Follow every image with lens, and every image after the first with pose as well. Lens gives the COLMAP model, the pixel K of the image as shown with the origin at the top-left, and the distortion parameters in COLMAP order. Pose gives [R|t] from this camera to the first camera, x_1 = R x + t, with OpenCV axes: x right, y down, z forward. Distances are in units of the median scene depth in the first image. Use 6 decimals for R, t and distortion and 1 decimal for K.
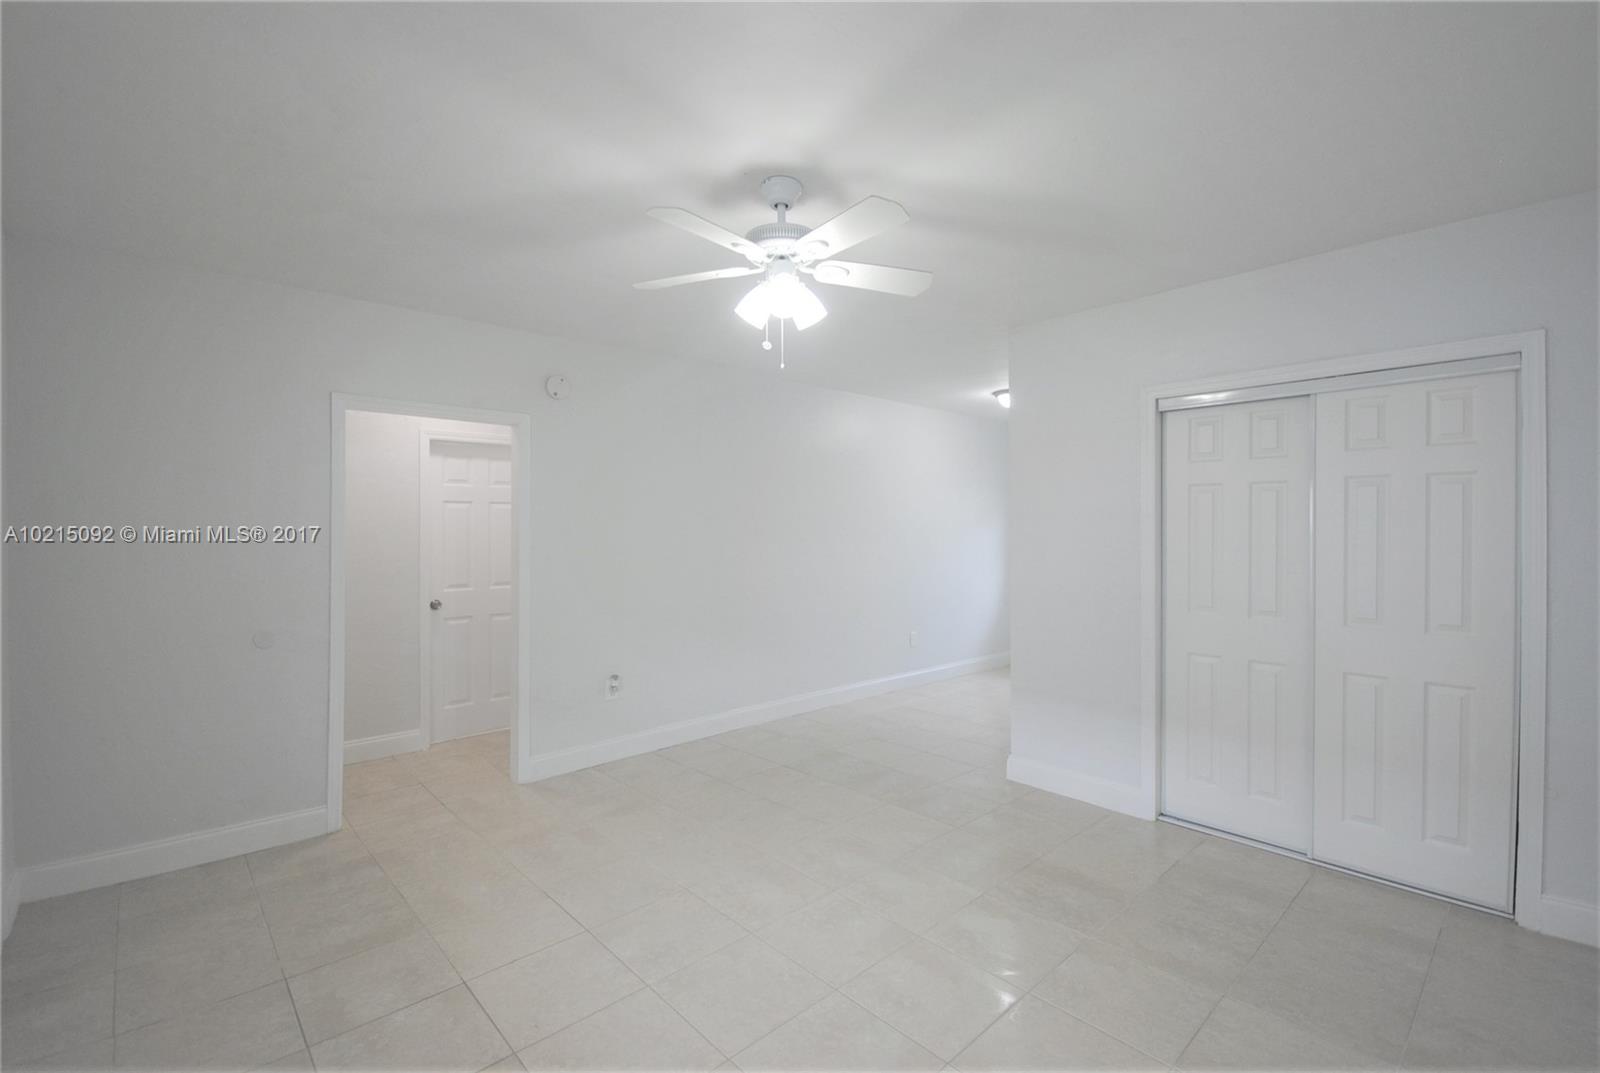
lens RADIAL K [[709.9, 0, 797.5], [0, 709.9, 524.9], [0, 0, 1]] dist [0.000057, -0.012361]
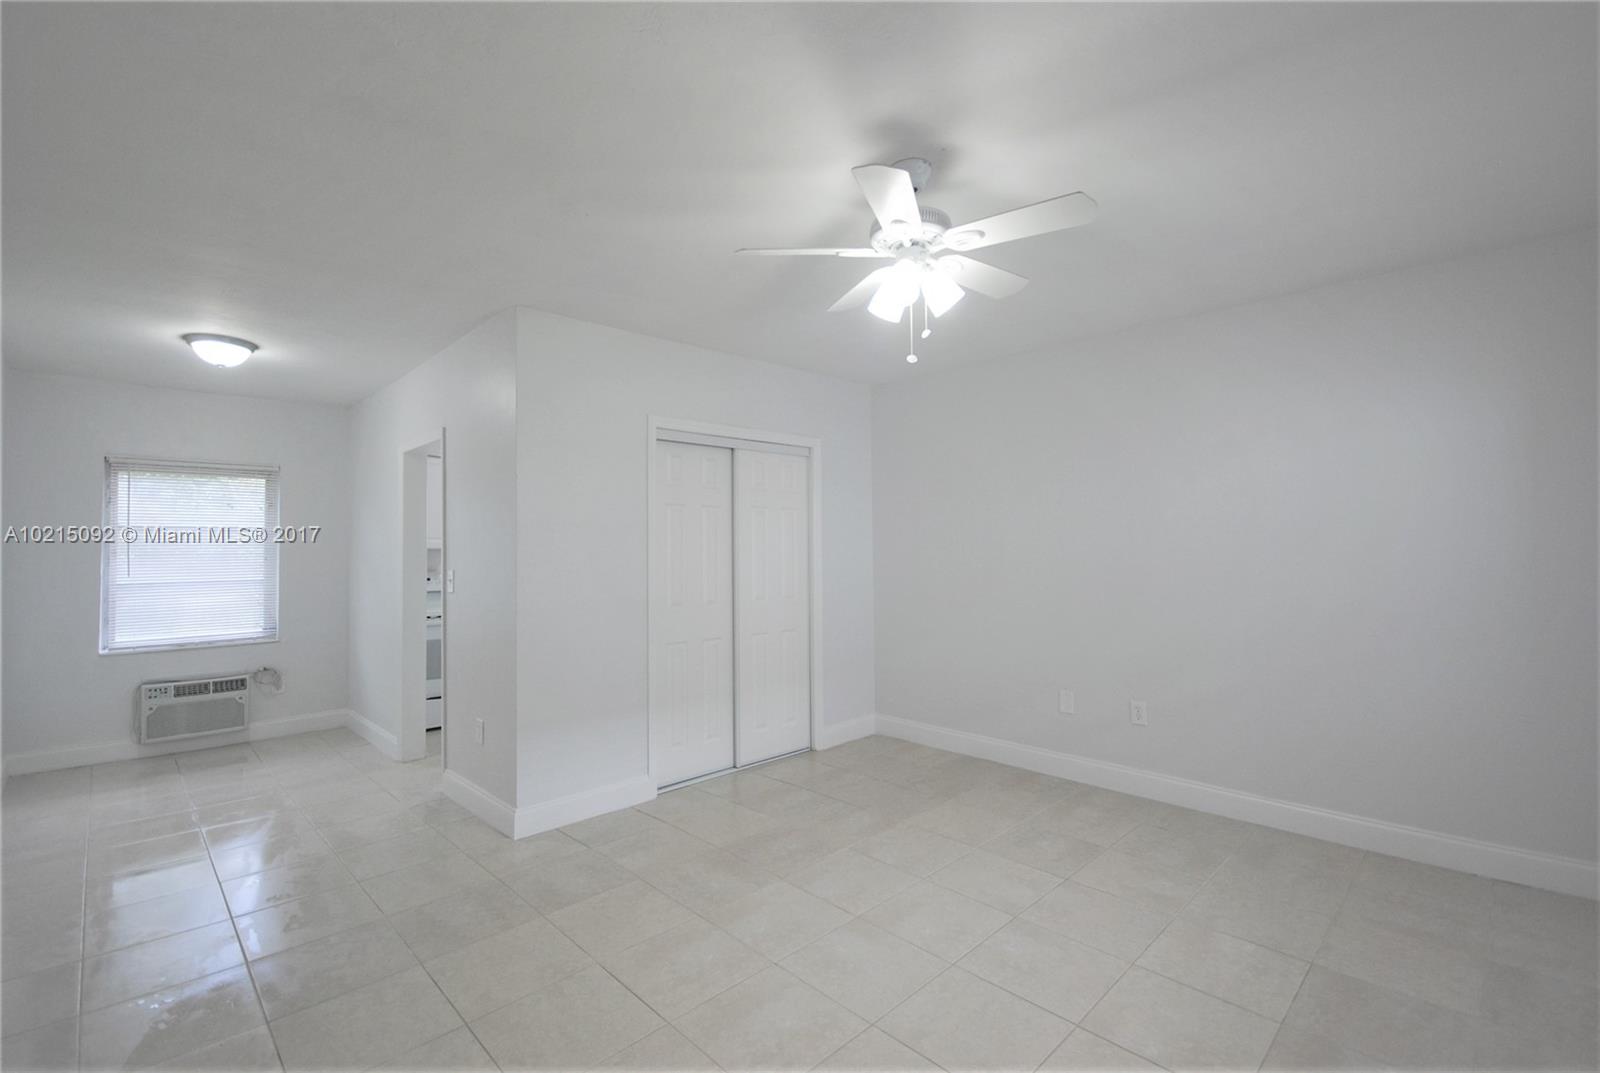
lens RADIAL K [[709.9, 0, 797.5], [0, 709.9, 524.9], [0, 0, 1]] dist [0.000057, -0.012361]
pose [[-0.028054, 0.020397, 0.999398, -0.765956], [0.004348, 0.999785, -0.020283, 0.002467], [-0.999597, 0.003777, -0.028137, 0.933410]]
